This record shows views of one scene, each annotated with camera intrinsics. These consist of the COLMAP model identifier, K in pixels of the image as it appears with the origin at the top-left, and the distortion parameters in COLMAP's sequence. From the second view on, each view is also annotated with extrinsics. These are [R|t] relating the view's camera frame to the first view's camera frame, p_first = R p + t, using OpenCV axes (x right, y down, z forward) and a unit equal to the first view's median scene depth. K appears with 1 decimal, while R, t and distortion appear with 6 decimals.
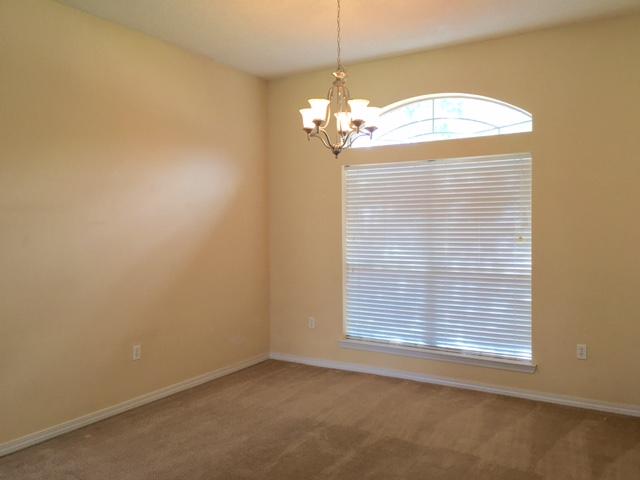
lens RADIAL K [[544.1, 0, 320.0], [0, 544.1, 240.0], [0, 0, 1]] dist [0.070246, -0.084099]
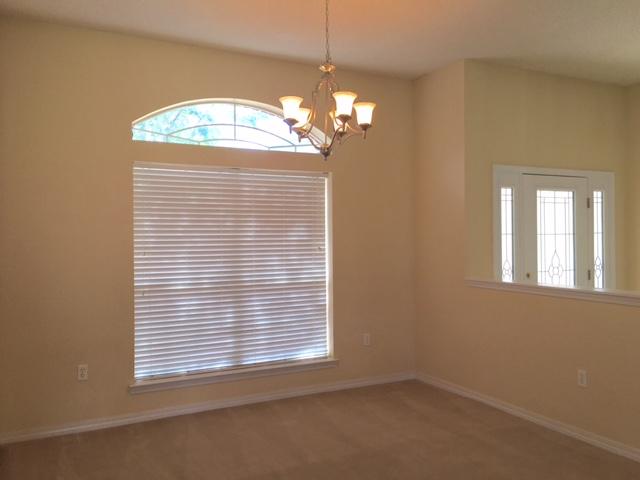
lens RADIAL K [[544.1, 0, 320.0], [0, 544.1, 240.0], [0, 0, 1]] dist [0.070246, -0.084099]
pose [[0.535188, -0.005238, 0.844717, -0.540313], [0.030415, 0.999452, -0.013073, -0.004998], [-0.844186, 0.032688, 0.535054, 0.390913]]
